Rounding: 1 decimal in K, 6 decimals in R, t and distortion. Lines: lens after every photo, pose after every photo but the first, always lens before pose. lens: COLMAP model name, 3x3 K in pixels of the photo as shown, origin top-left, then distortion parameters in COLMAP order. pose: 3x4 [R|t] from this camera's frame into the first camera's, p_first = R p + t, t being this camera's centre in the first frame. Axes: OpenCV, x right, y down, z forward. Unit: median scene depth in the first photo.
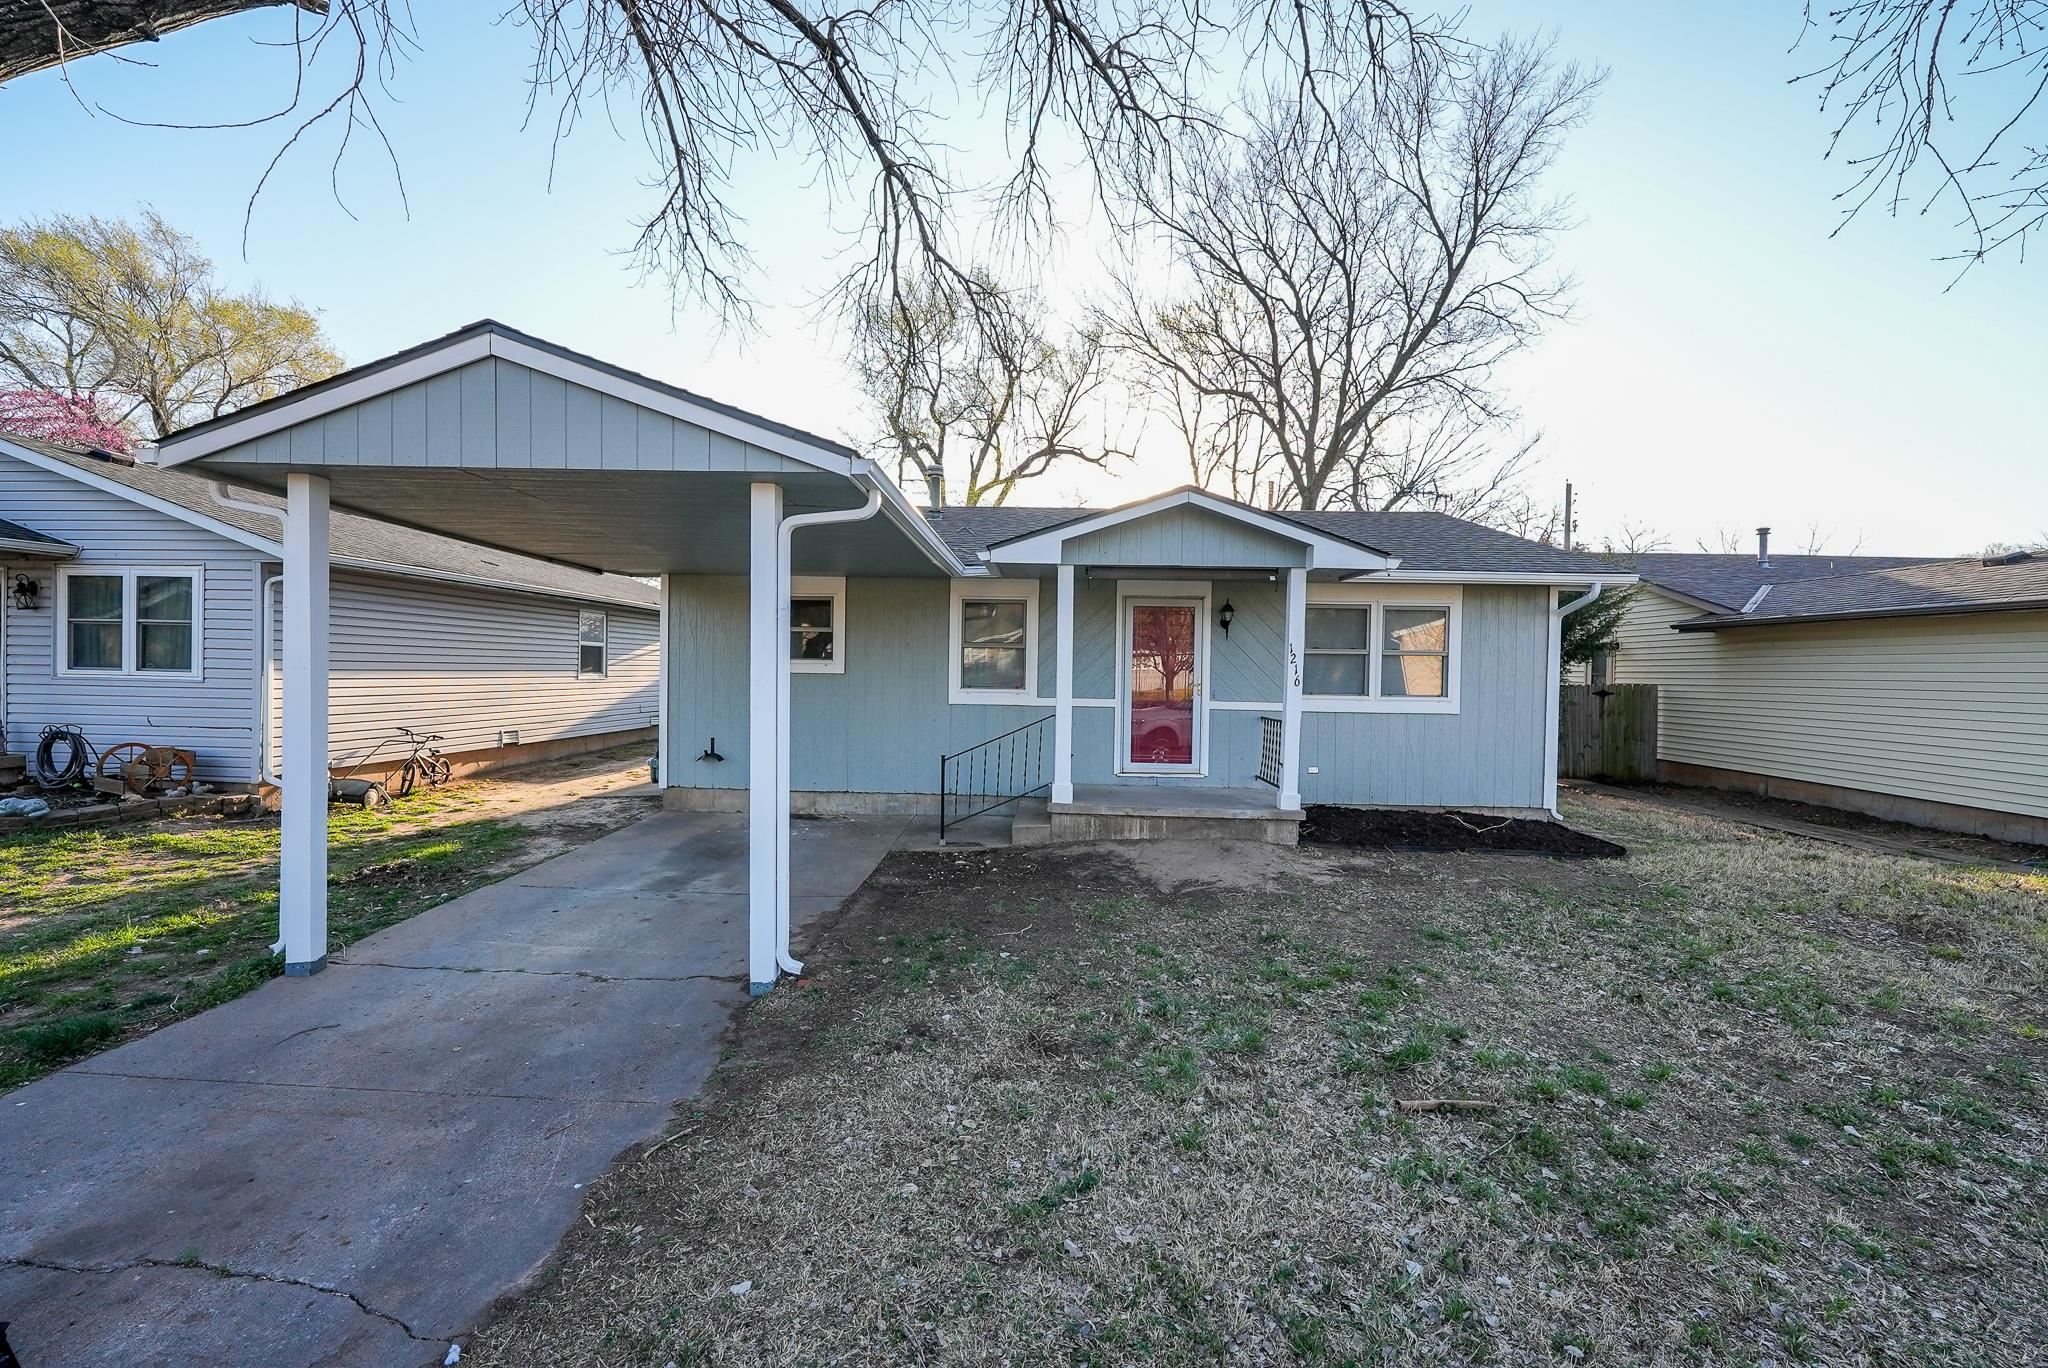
lens RADIAL K [[833.7, 0, 1017.9], [0, 833.7, 683.2], [0, 0, 1]] dist [-0.012150, 0.000363]
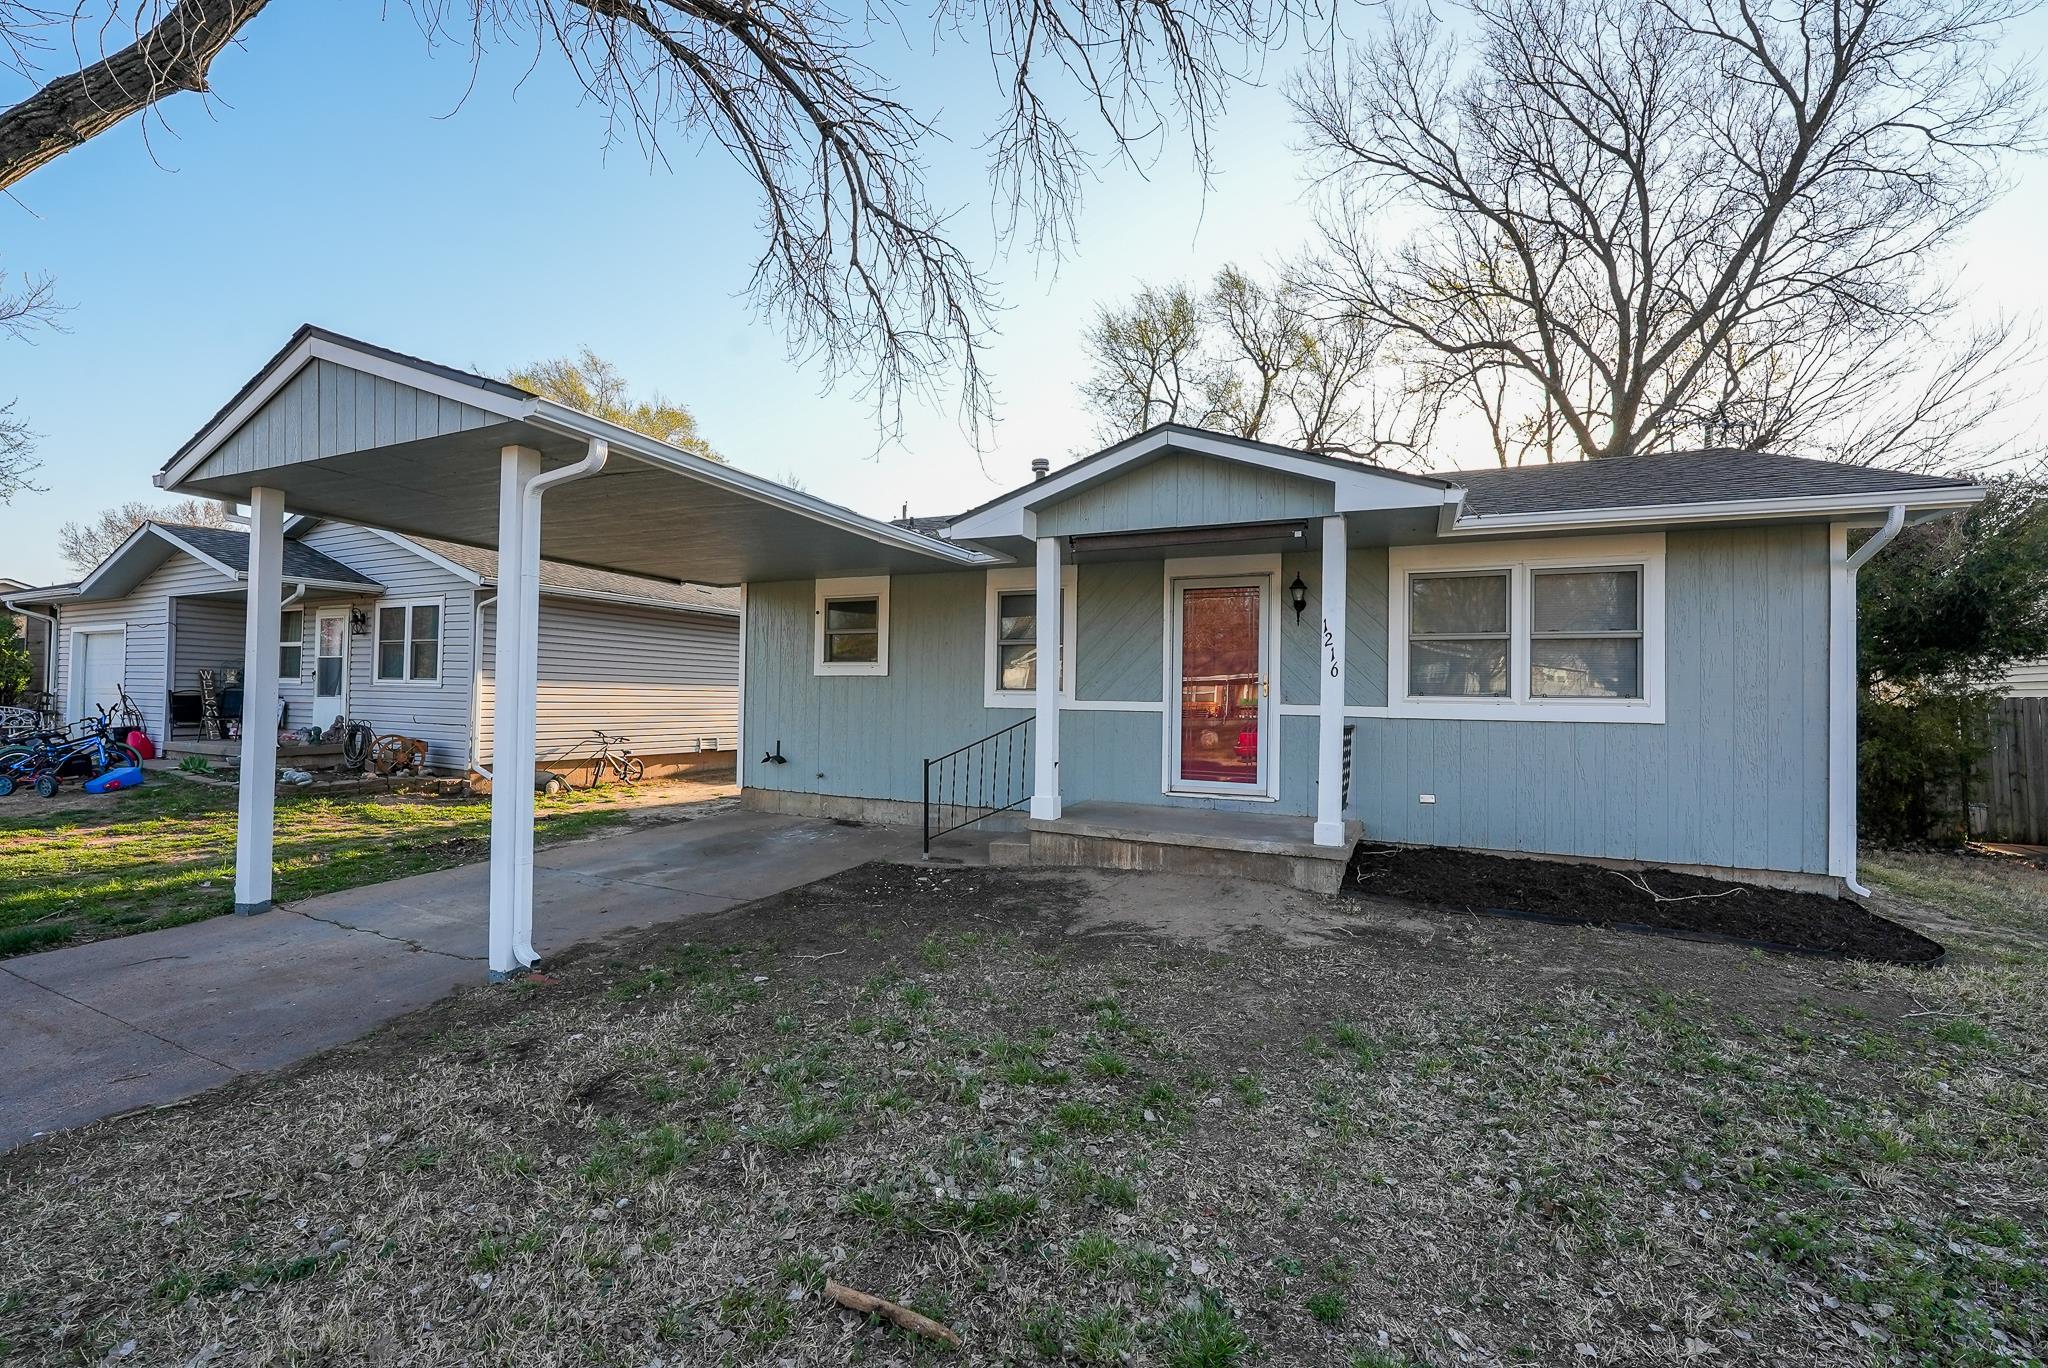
lens RADIAL K [[833.7, 0, 1023.9], [0, 833.7, 682.0], [0, 0, 1]] dist [-0.012150, 0.000363]
pose [[0.920980, -0.009223, -0.389500, 0.336790], [-0.007453, 0.999120, -0.041280, 0.037246], [0.389538, 0.040921, 0.920101, 0.196826]]
